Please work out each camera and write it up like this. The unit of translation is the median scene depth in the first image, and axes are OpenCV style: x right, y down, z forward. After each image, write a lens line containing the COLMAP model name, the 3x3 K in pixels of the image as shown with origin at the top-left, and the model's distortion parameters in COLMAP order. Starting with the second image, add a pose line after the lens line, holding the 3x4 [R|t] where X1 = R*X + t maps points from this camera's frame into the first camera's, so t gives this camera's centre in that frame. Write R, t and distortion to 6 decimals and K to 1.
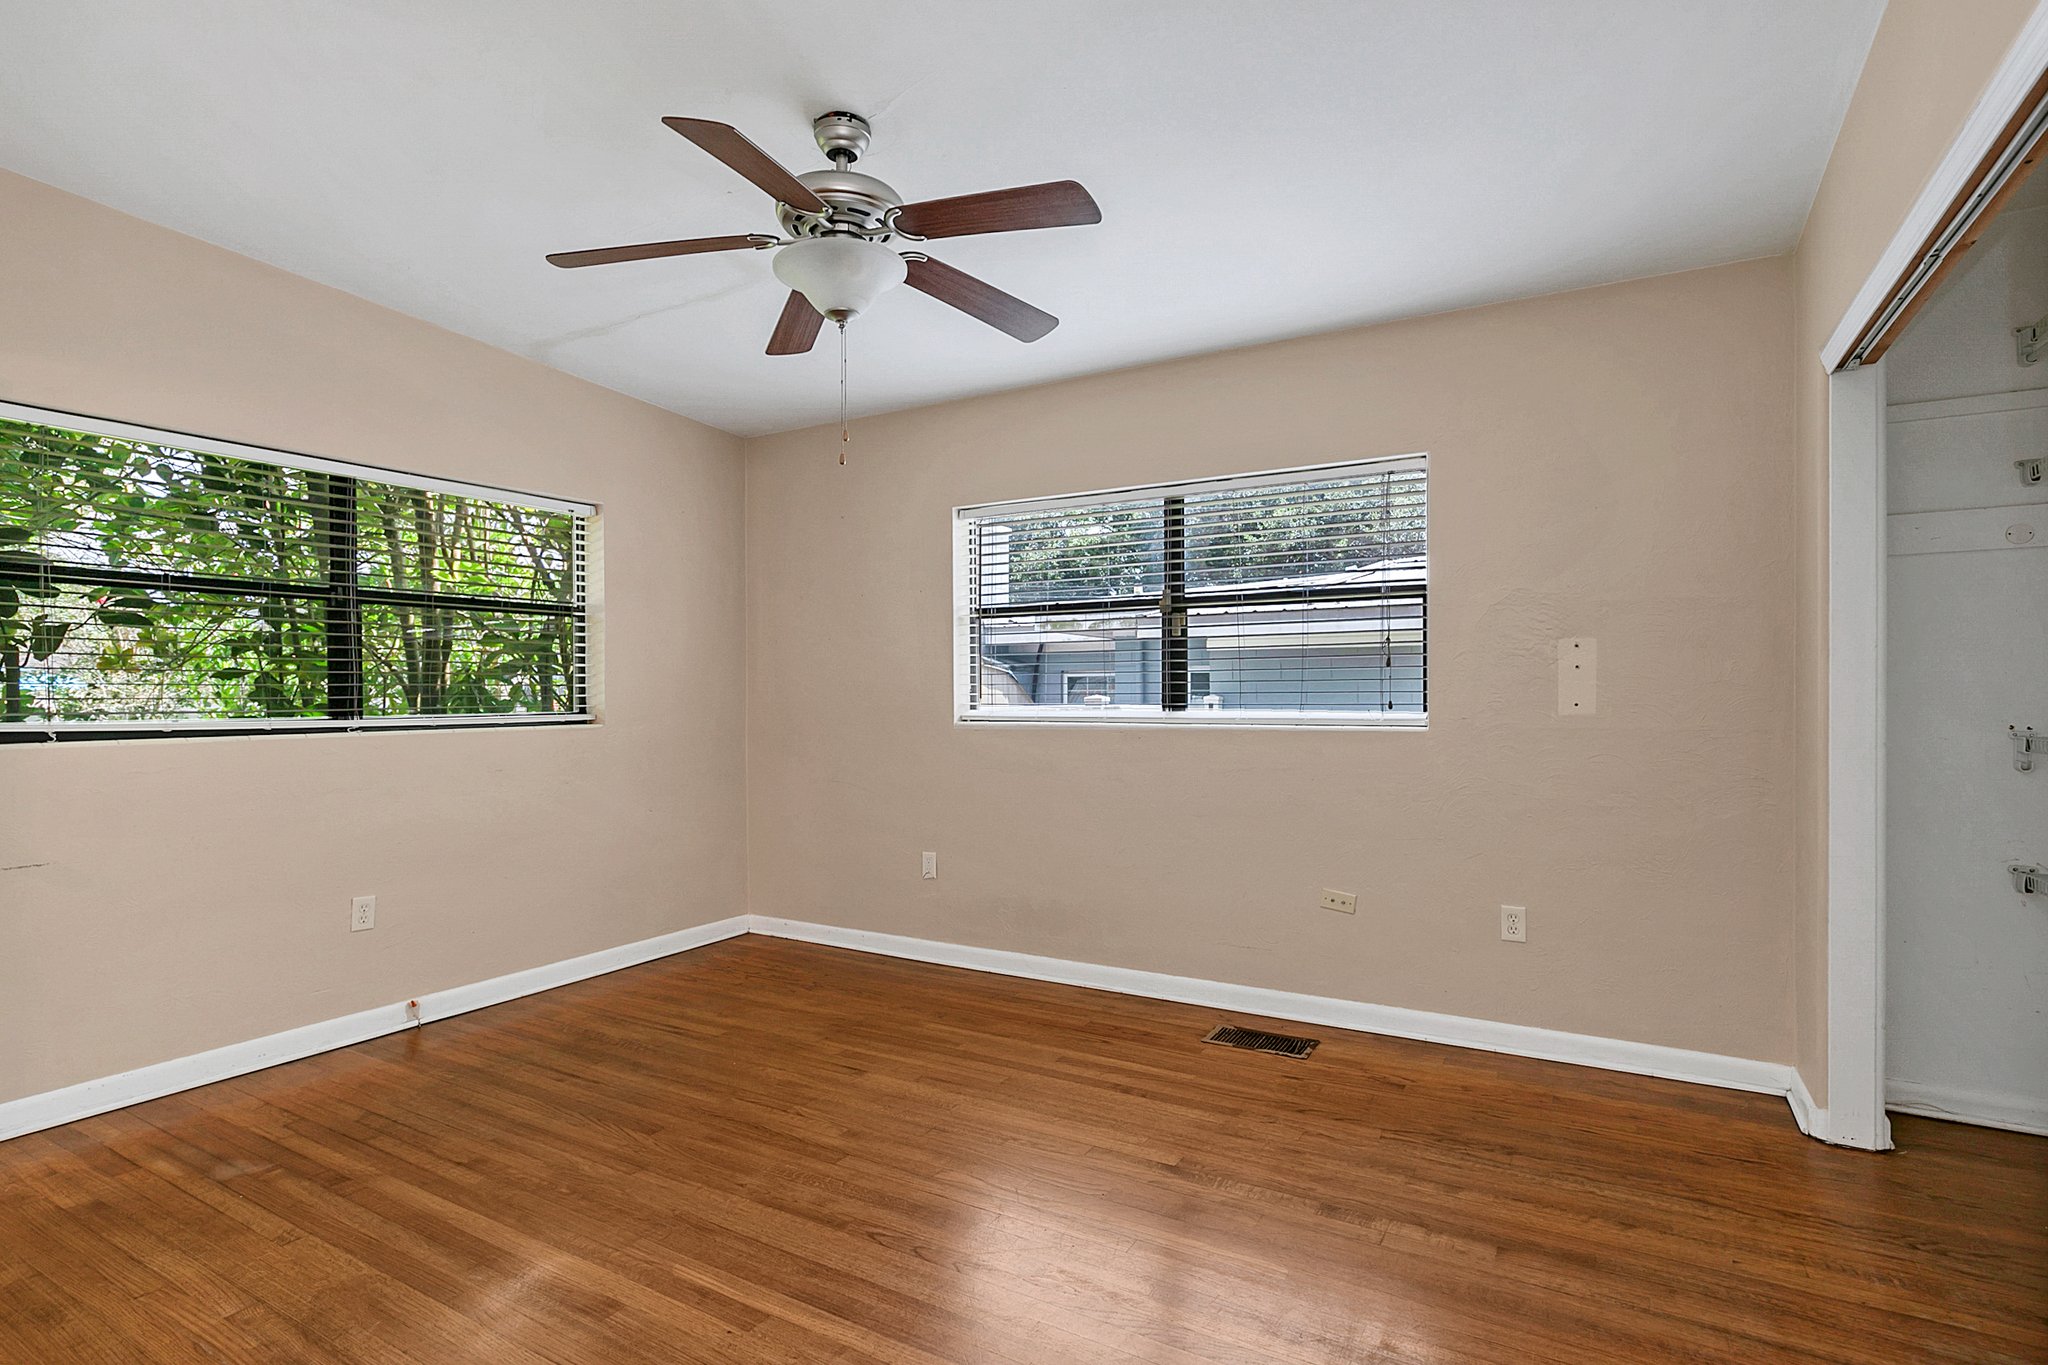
lens RADIAL K [[956.8, 0, 1029.3], [0, 956.8, 682.0], [0, 0, 1]] dist [-0.009818, 0.004163]
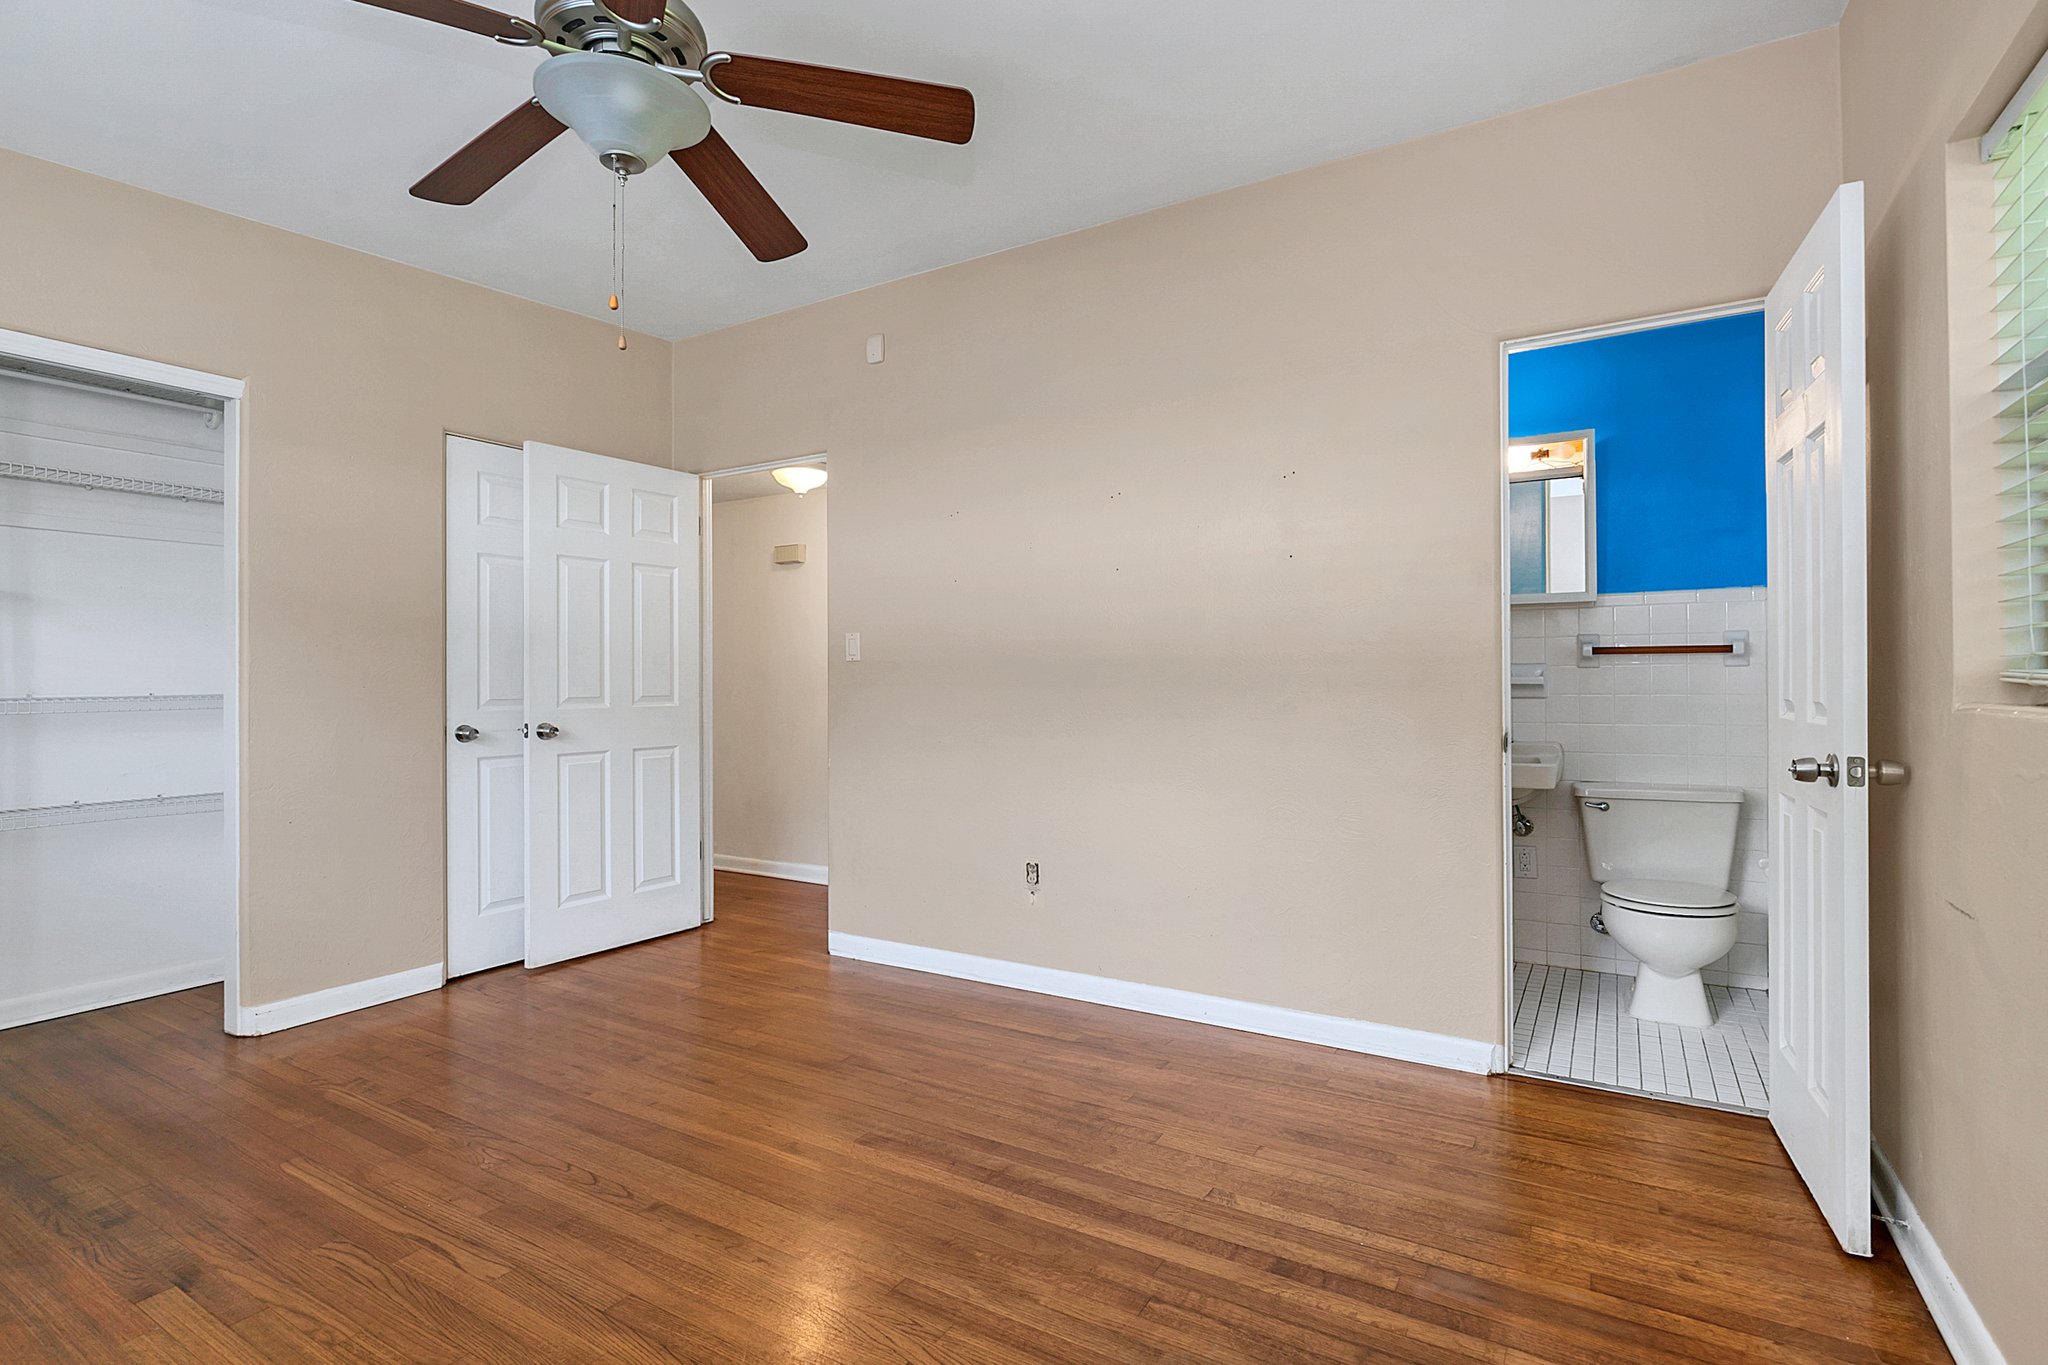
lens RADIAL K [[956.8, 0, 1023.6], [0, 956.8, 686.1], [0, 0, 1]] dist [-0.009818, 0.004163]
pose [[-0.999476, 0.009623, 0.030903, -0.572208], [0.009492, 0.999945, -0.004358, 0.058607], [-0.030943, -0.004062, -0.999513, 1.859213]]
